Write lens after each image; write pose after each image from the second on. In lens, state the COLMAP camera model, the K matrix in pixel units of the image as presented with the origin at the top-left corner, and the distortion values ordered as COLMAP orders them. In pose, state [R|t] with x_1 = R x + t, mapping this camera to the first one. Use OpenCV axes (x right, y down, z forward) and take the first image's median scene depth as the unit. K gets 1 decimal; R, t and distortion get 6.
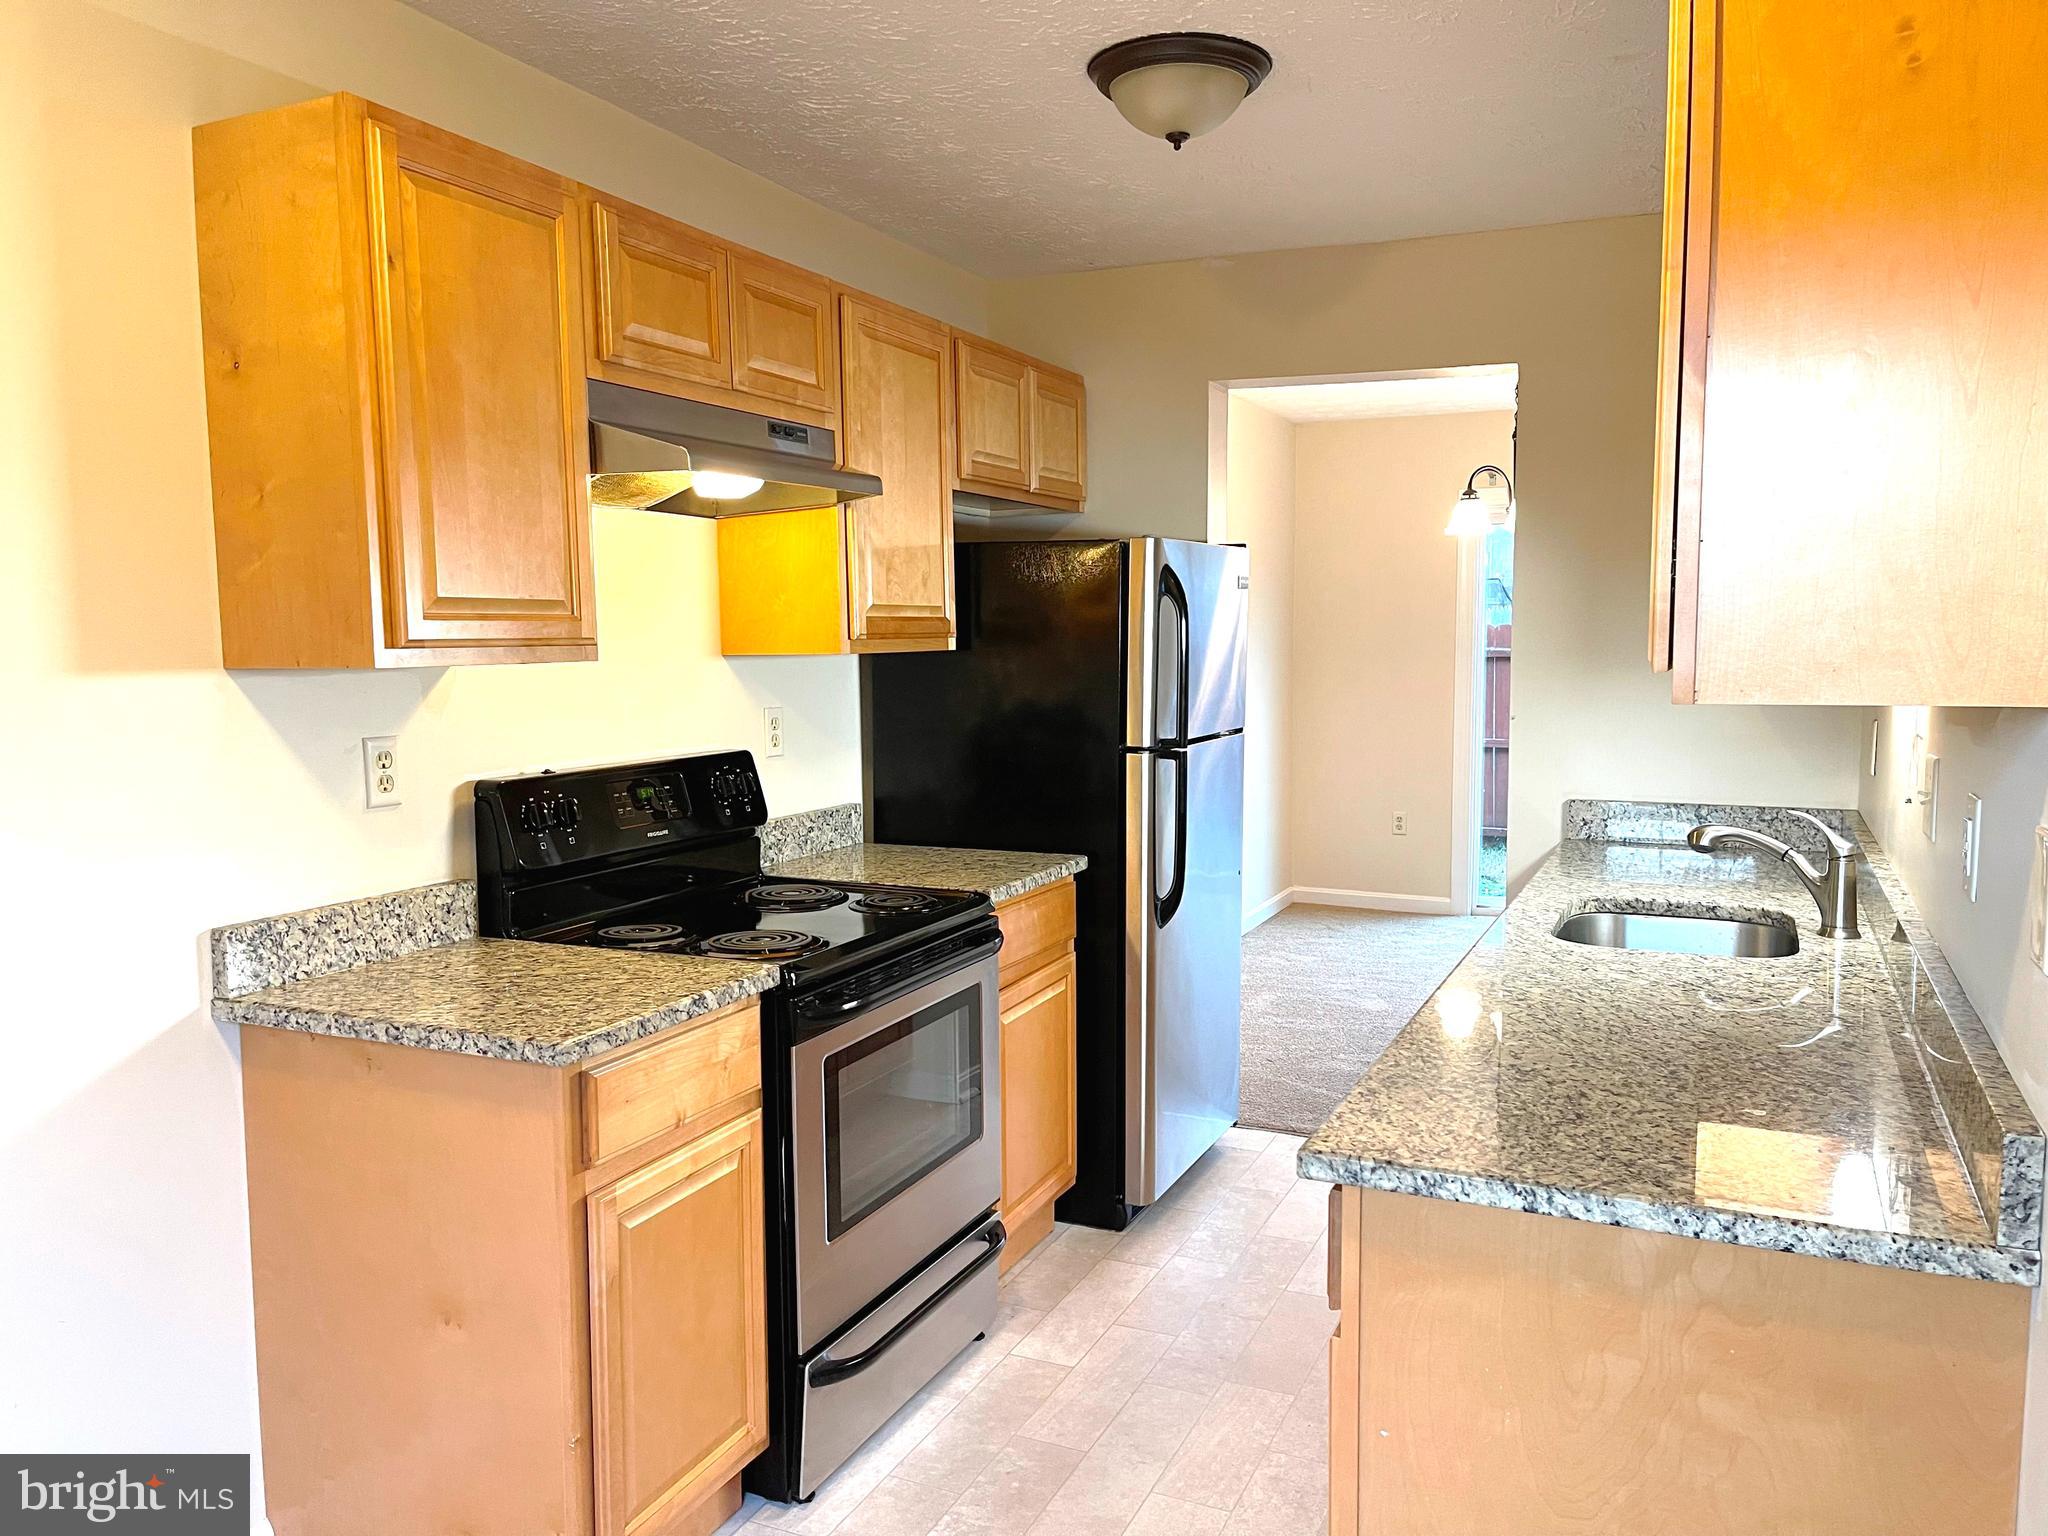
lens RADIAL K [[1543.5, 0, 1024.0], [0, 1543.5, 768.0], [0, 0, 1]] dist [0.068018, -0.088243]
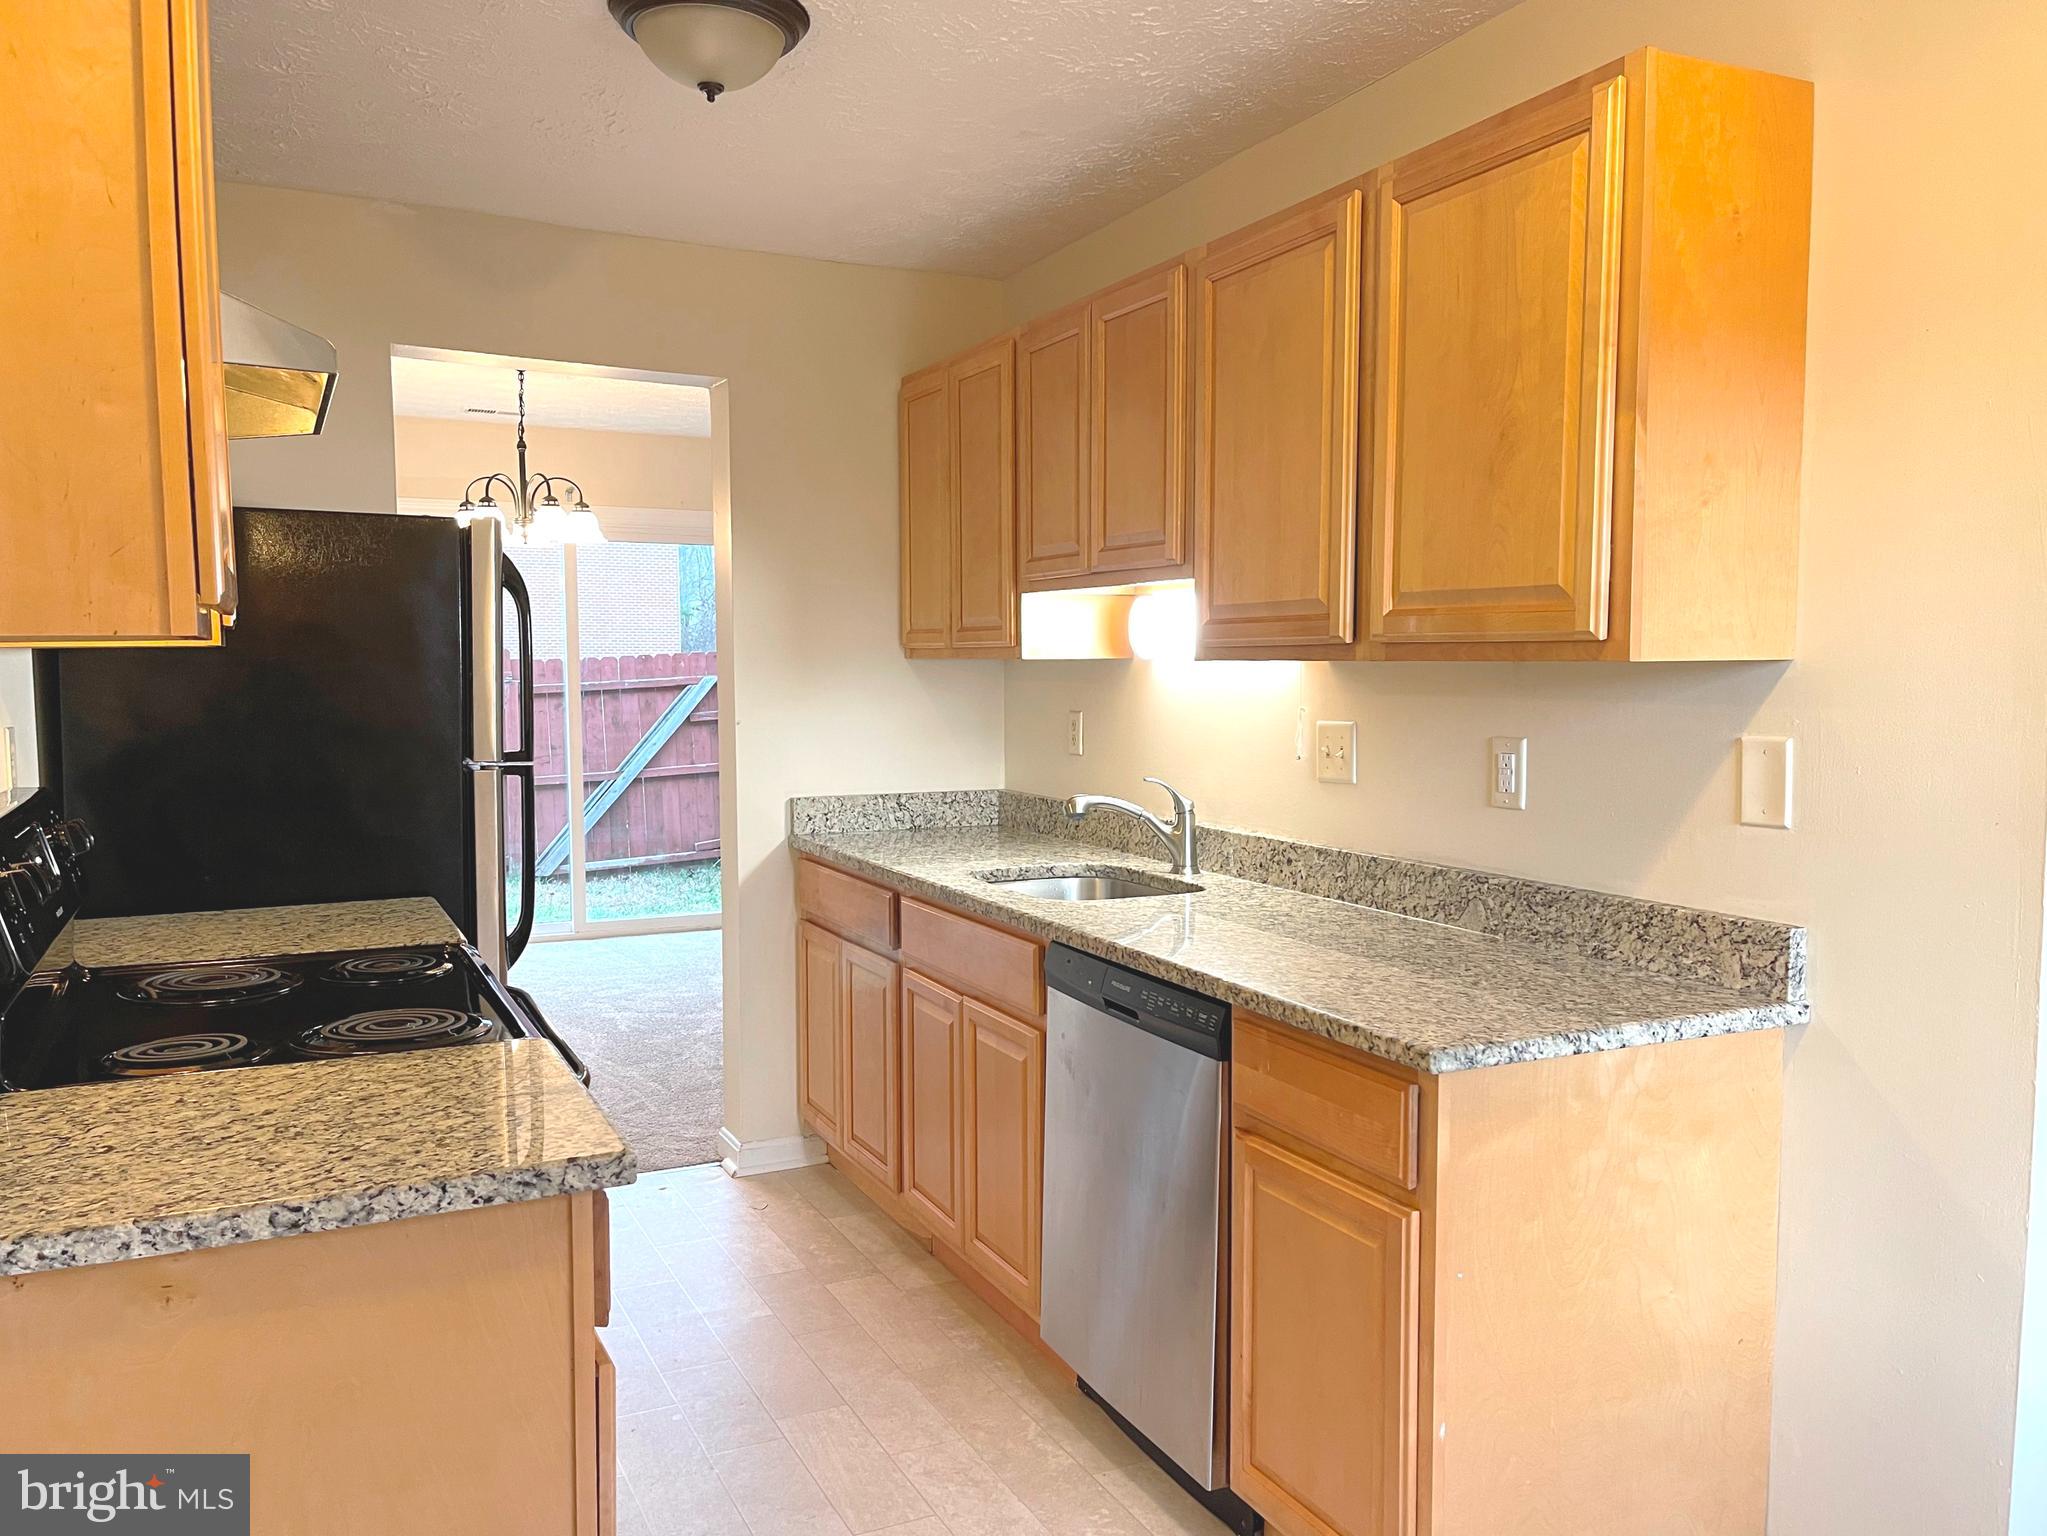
lens RADIAL K [[1574.5, 0, 1023.5], [0, 1574.5, 768.0], [0, 0, 1]] dist [0.073355, -0.090383]
pose [[0.637137, -0.048051, 0.769252, -0.699395], [0.067137, 0.997721, 0.006716, 0.005837], [-0.767821, 0.047366, 0.638911, 0.358190]]
